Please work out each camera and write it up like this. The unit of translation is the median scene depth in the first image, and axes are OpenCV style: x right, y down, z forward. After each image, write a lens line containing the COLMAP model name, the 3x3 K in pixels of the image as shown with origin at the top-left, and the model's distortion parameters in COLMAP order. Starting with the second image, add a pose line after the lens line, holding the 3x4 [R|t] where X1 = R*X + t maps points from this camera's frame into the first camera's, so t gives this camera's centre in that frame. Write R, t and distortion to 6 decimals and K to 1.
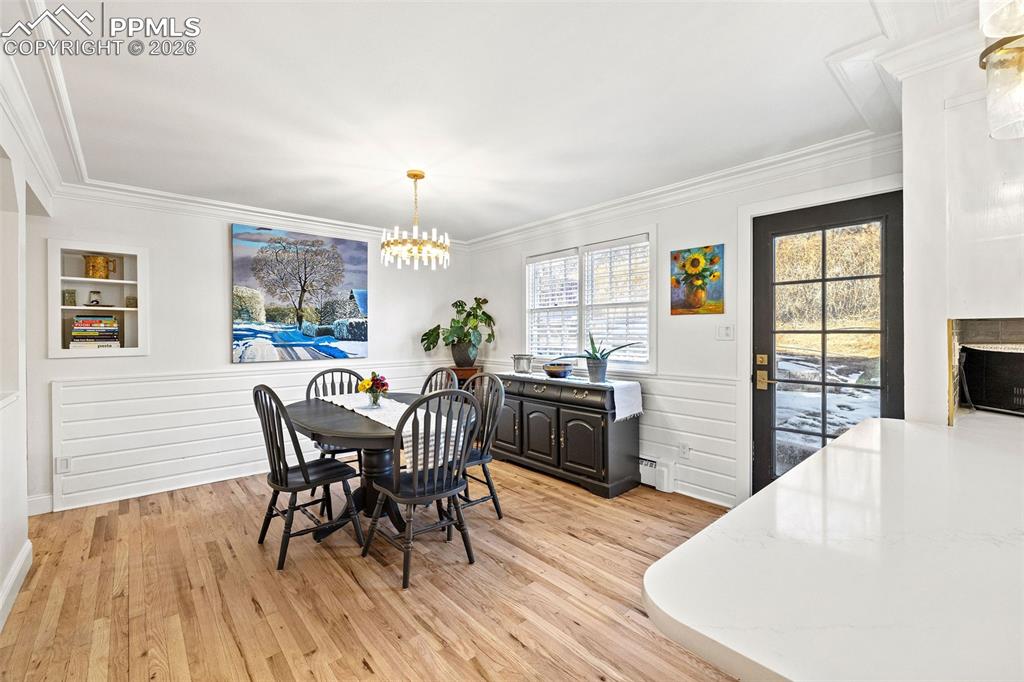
lens RADIAL K [[433.1, 0, 509.8], [0, 433.1, 336.3], [0, 0, 1]] dist [0.007586, 0.000283]
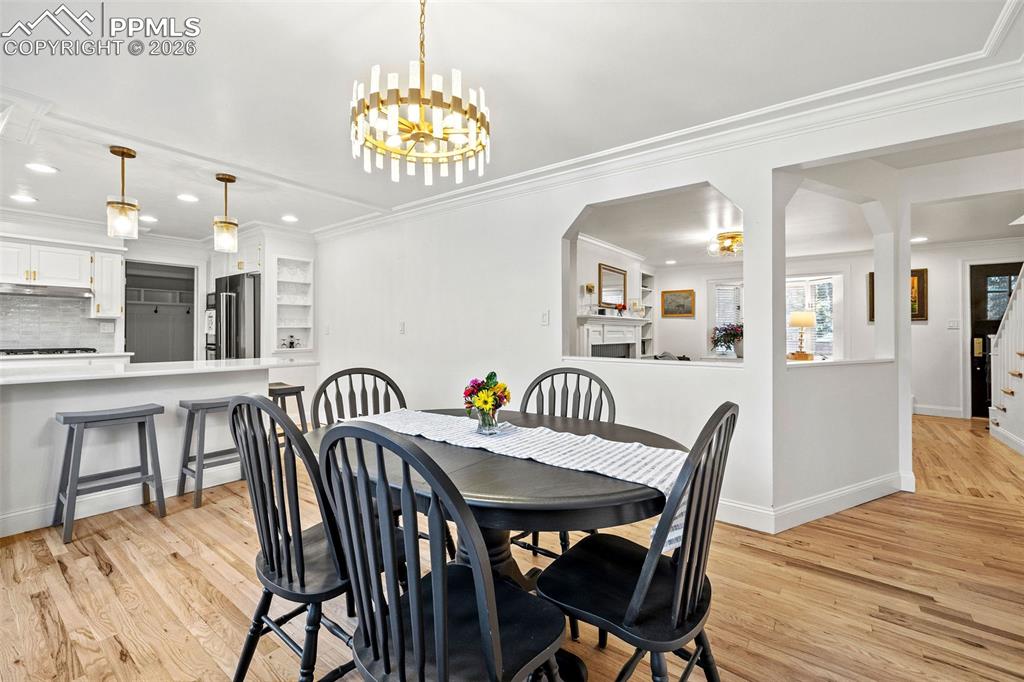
lens RADIAL K [[433.1, 0, 512.8], [0, 433.1, 331.8], [0, 0, 1]] dist [0.007586, 0.000283]
pose [[-0.978304, -0.000424, -0.207174, -0.212527], [-0.002930, 0.999926, 0.011789, 0.020367], [0.207154, 0.012140, -0.978233, 1.493842]]
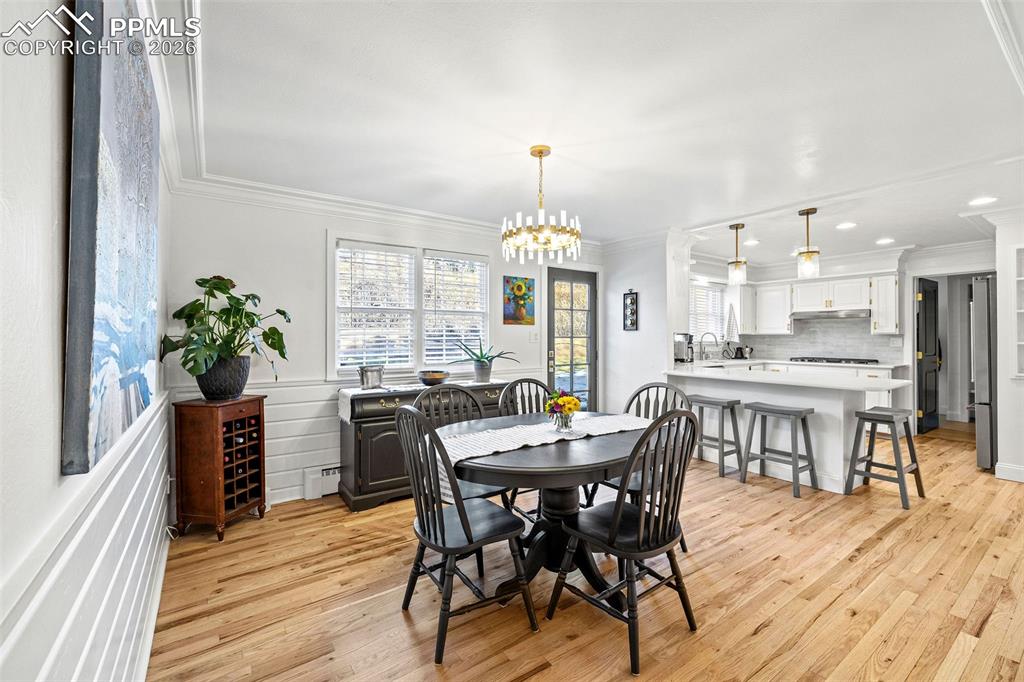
lens RADIAL K [[433.1, 0, 509.3], [0, 433.1, 335.9], [0, 0, 1]] dist [0.007586, 0.000283]
pose [[0.106024, 0.003372, 0.994358, -1.055741], [0.010994, 0.999929, -0.004563, -0.007992], [-0.994303, 0.011416, 0.105980, 0.960449]]
